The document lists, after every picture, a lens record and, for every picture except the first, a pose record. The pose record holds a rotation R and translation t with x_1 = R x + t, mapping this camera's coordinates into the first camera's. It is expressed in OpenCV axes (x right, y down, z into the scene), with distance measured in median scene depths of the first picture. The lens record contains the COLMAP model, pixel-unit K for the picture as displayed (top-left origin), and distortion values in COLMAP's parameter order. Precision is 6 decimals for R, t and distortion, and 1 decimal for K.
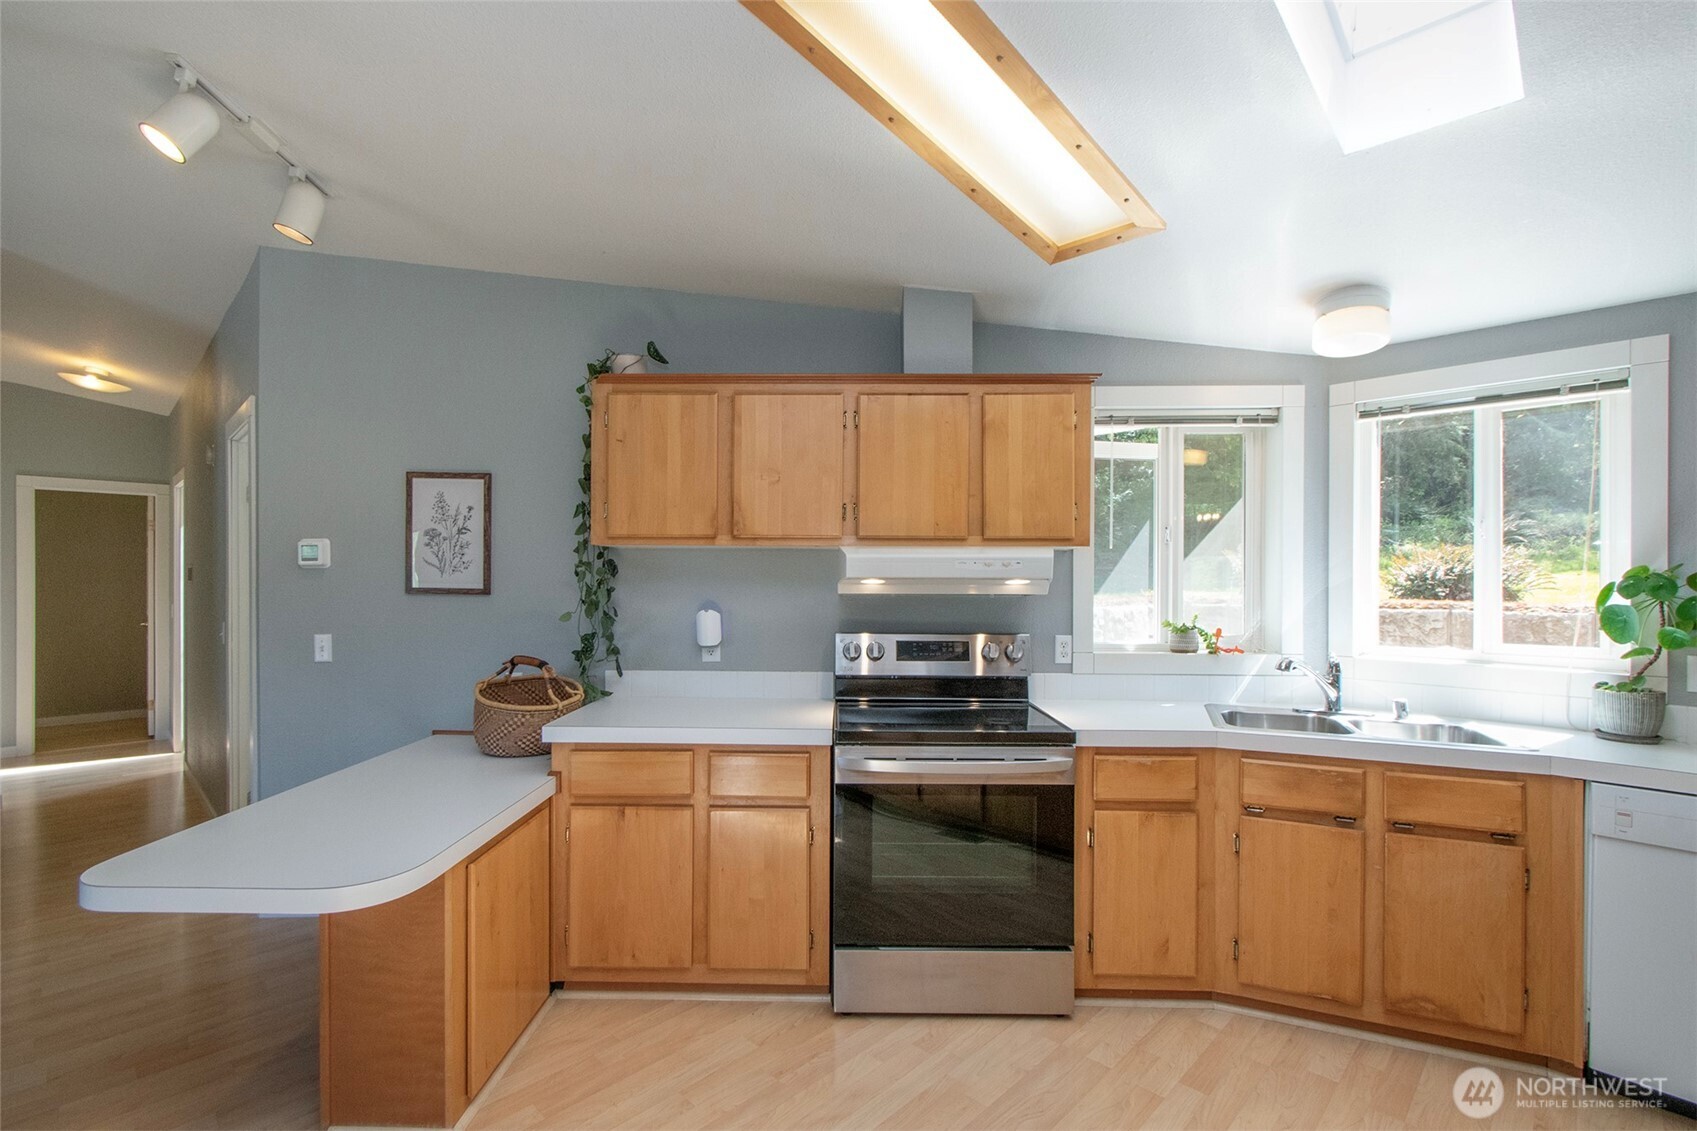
lens RADIAL K [[758.4, 0, 828.8], [0, 758.4, 583.0], [0, 0, 1]] dist [0.000254, -0.000093]
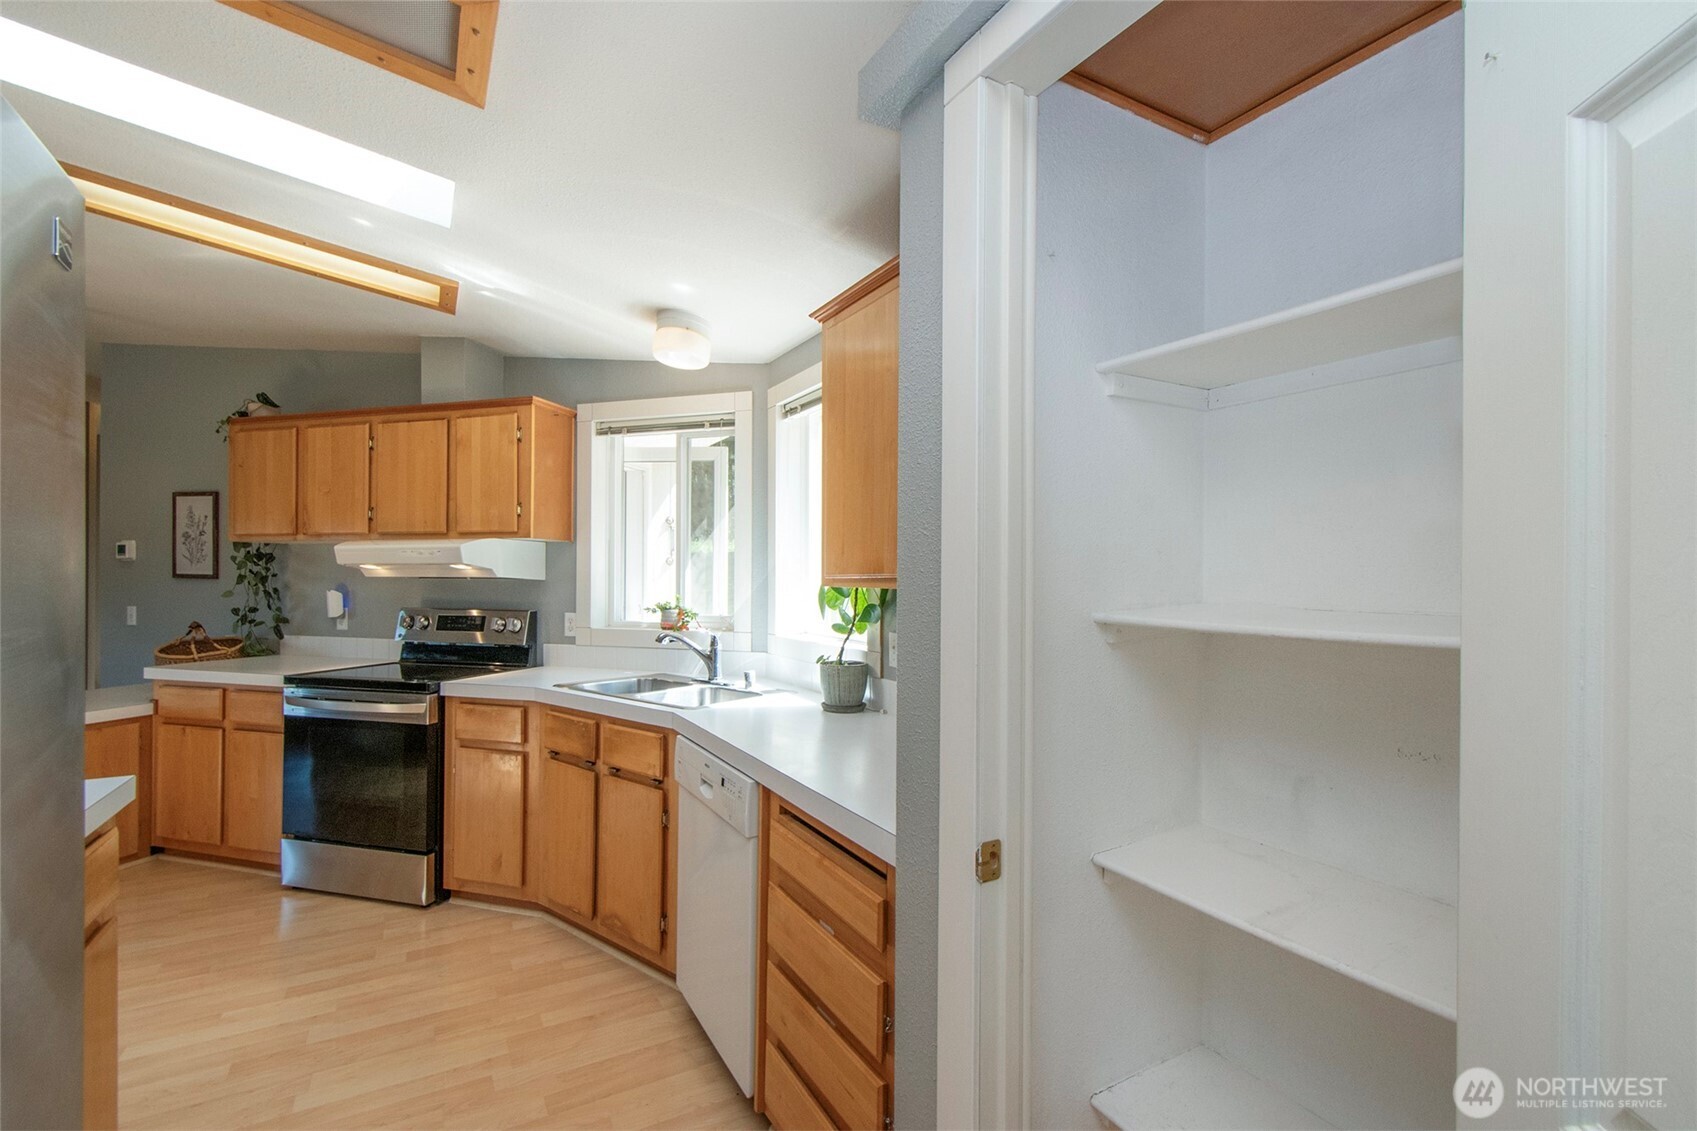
lens RADIAL K [[740.3, 0, 835.3], [0, 740.3, 578.2], [0, 0, 1]] dist [0.001051, 0.000112]
pose [[0.966205, 0.000109, -0.257774, 1.088411], [-0.001534, 0.999985, -0.005326, 0.021388], [0.257769, 0.005542, 0.966191, -0.020900]]
